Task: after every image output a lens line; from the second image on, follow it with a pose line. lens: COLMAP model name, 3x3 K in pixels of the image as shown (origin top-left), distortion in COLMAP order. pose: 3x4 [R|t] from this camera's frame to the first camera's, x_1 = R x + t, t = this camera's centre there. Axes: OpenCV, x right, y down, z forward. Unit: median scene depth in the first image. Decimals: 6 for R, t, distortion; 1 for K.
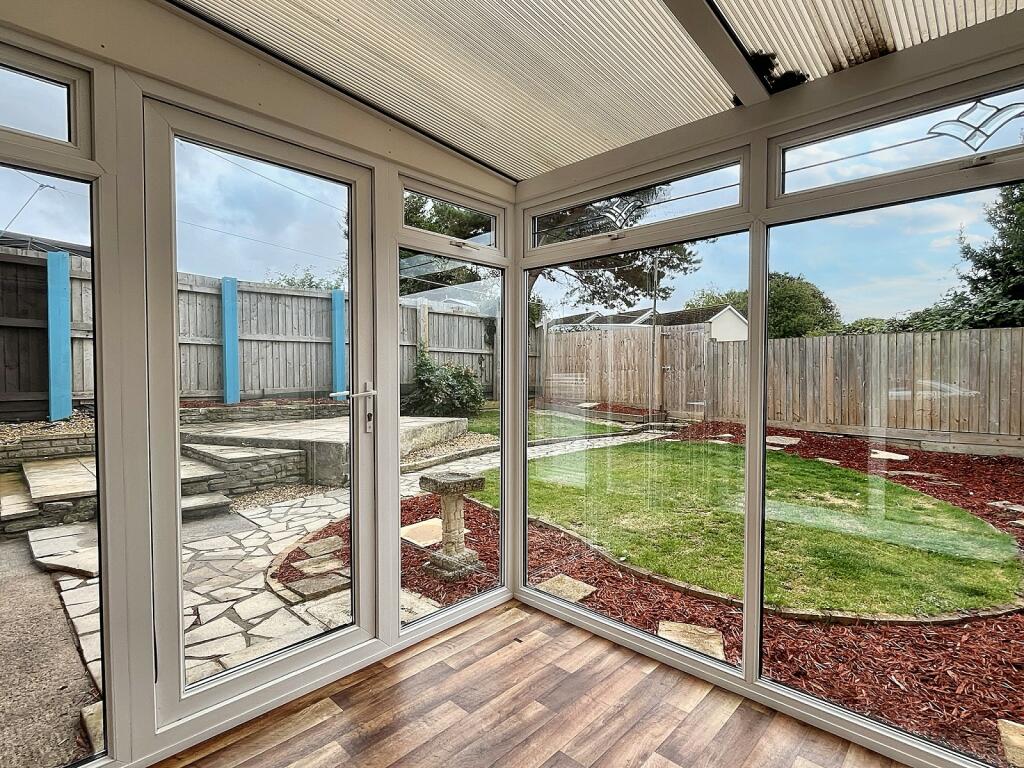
lens RADIAL K [[506.0, 0, 512.7], [0, 506.0, 384.9], [0, 0, 1]] dist [-0.002576, -0.000394]
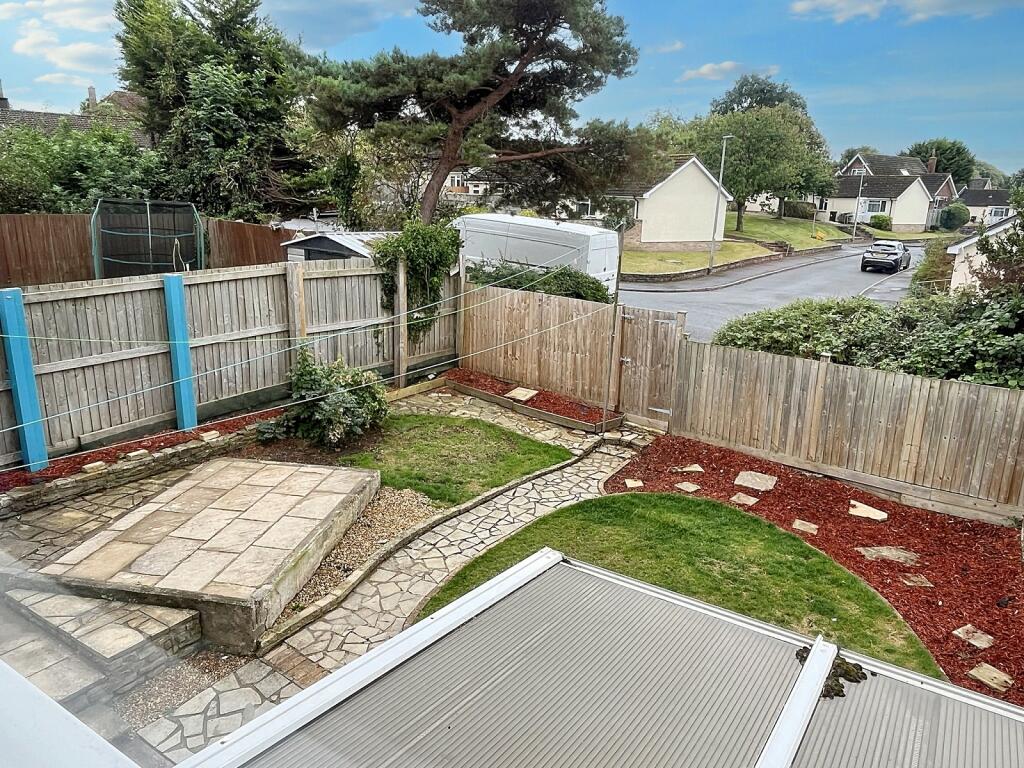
lens RADIAL K [[716.0, 0, 515.2], [0, 716.0, 383.7], [0, 0, 1]] dist [0.006043, -0.015716]
pose [[0.982366, -0.020591, 0.185830, -0.085661], [-0.023787, 0.972076, 0.233459, -0.312813], [-0.185448, -0.233762, 0.954444, -0.036350]]
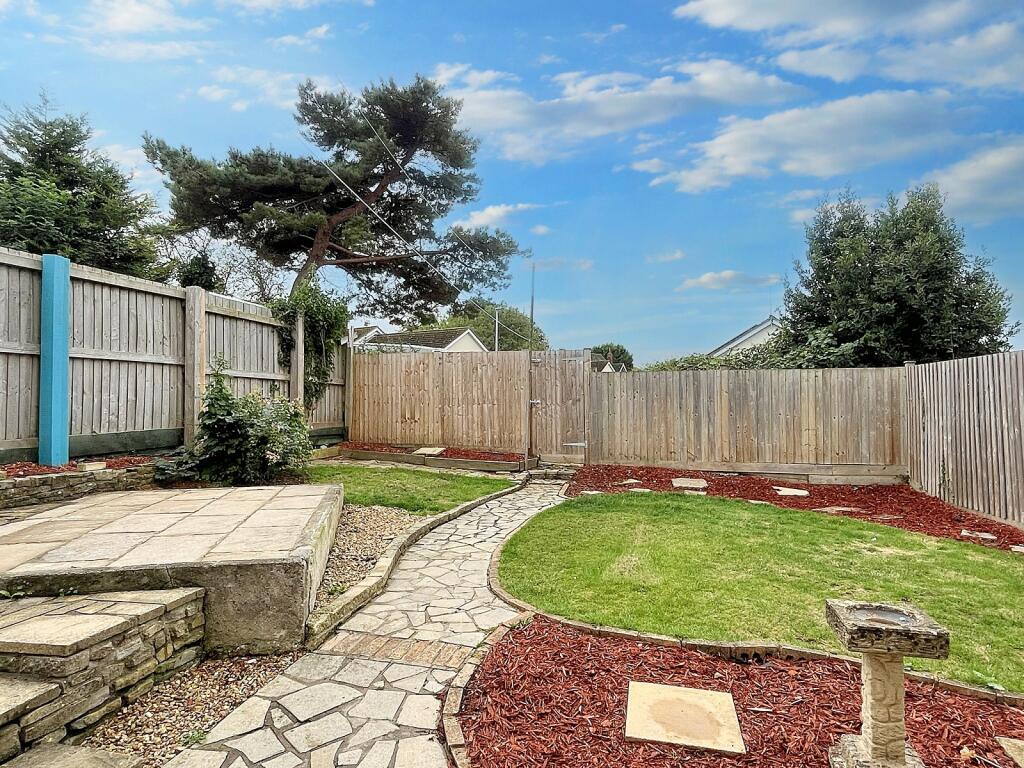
lens RADIAL K [[602.4, 0, 513.4], [0, 602.4, 387.9], [0, 0, 1]] dist [0.001196, -0.006244]
pose [[0.845977, 0.012169, 0.533080, -0.306369], [0.013850, 0.998901, -0.044782, -0.016577], [-0.533039, 0.045267, 0.844879, 0.241814]]
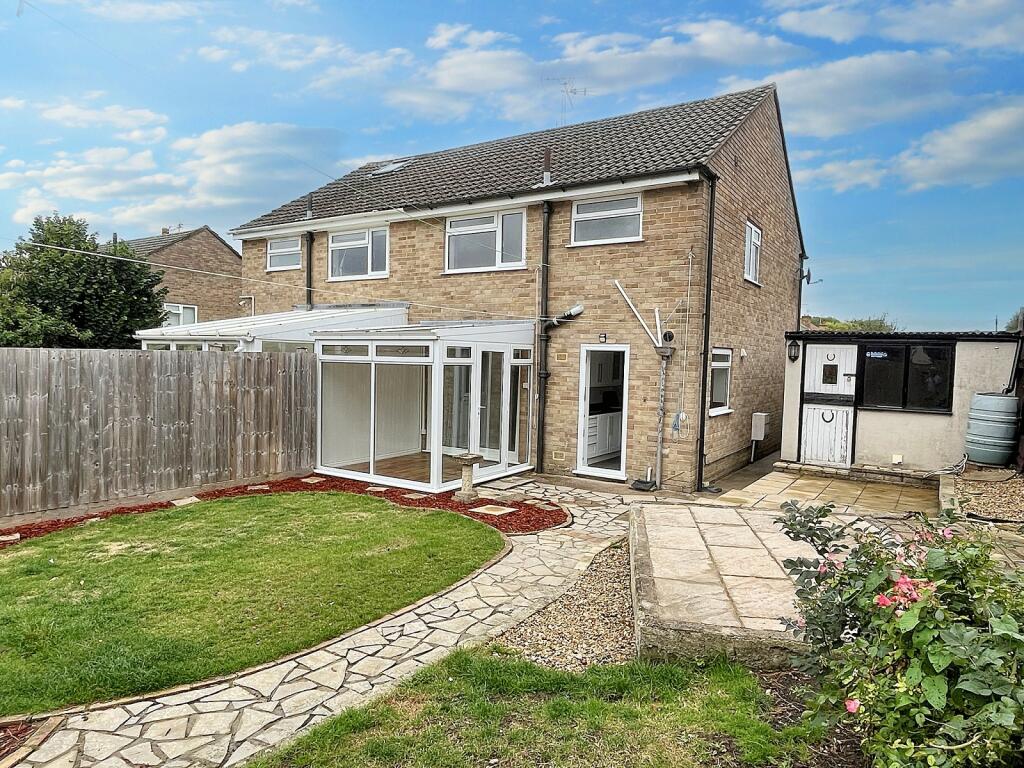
lens RADIAL K [[633.6, 0, 514.8], [0, 633.6, 384.4], [0, 0, 1]] dist [0.004473, -0.004628]
pose [[-0.983043, -0.015557, -0.182715, 0.065471], [-0.028691, 0.997172, 0.069462, -0.114045], [0.181118, 0.073527, -0.980709, 1.351658]]
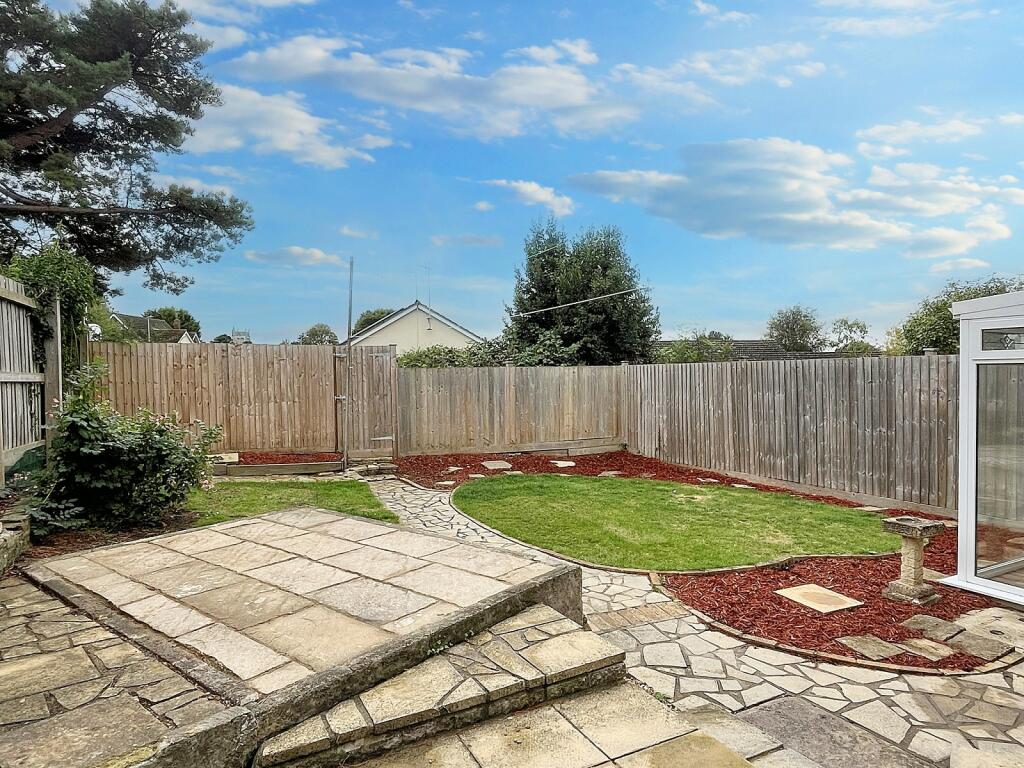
lens RADIAL K [[633.6, 0, 512.6], [0, 633.6, 383.0], [0, 0, 1]] dist [0.004473, -0.004628]
pose [[0.317325, -0.022466, 0.948051, -0.693056], [0.034203, 0.999340, 0.012233, -0.074940], [-0.947700, 0.028545, 0.317884, 0.529270]]
